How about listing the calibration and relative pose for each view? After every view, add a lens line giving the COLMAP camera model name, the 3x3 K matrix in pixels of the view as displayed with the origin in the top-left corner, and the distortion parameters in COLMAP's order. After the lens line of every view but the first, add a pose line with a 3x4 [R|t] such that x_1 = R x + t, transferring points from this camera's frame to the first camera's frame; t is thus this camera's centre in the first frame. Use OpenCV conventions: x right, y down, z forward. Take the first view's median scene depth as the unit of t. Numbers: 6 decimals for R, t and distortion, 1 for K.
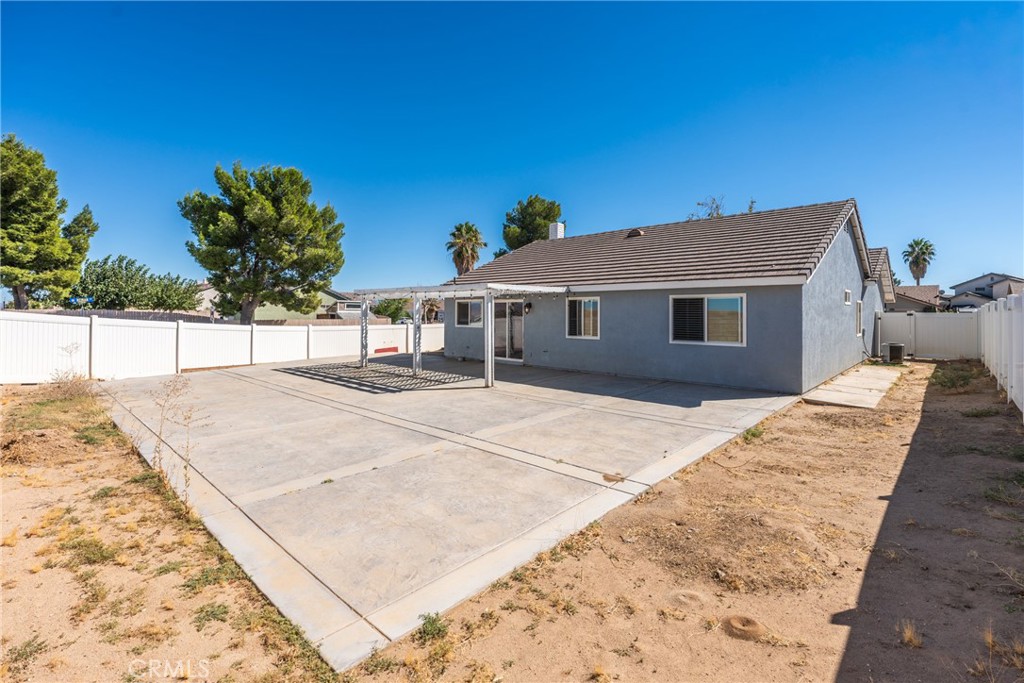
lens RADIAL K [[467.7, 0, 510.0], [0, 467.7, 341.4], [0, 0, 1]] dist [-0.001976, -0.000082]
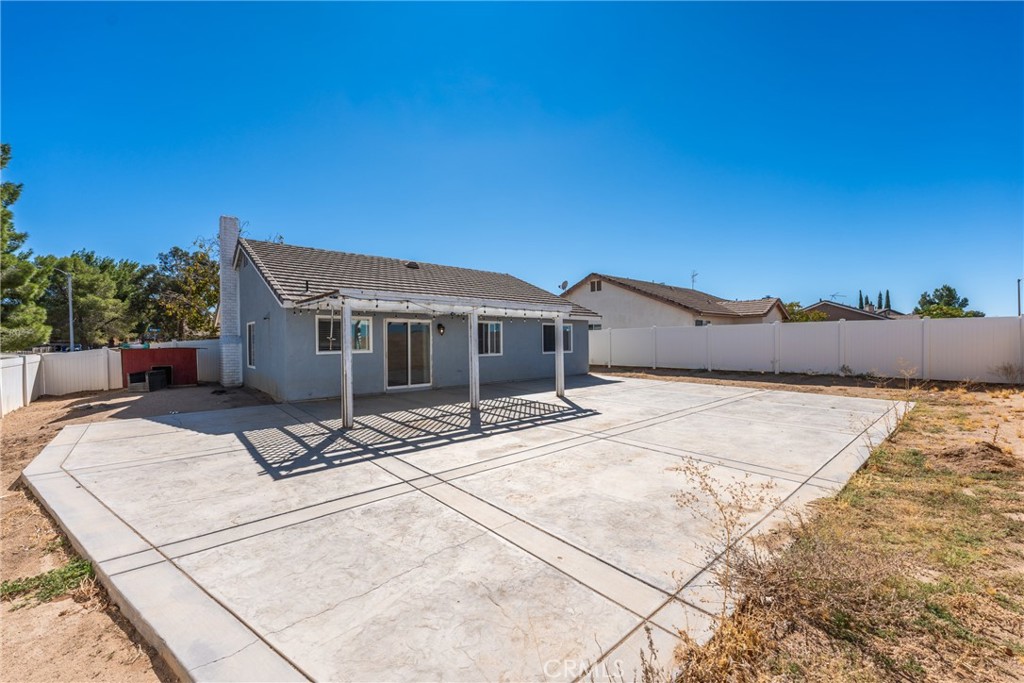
lens RADIAL K [[403.9, 0, 509.4], [0, 403.9, 341.8], [0, 0, 1]] dist [-0.000464, -0.000013]
pose [[0.111219, -0.012416, 0.993718, -0.845011], [0.066625, 0.997766, 0.005009, -0.041456], [-0.991560, 0.065649, 0.111798, 0.811030]]
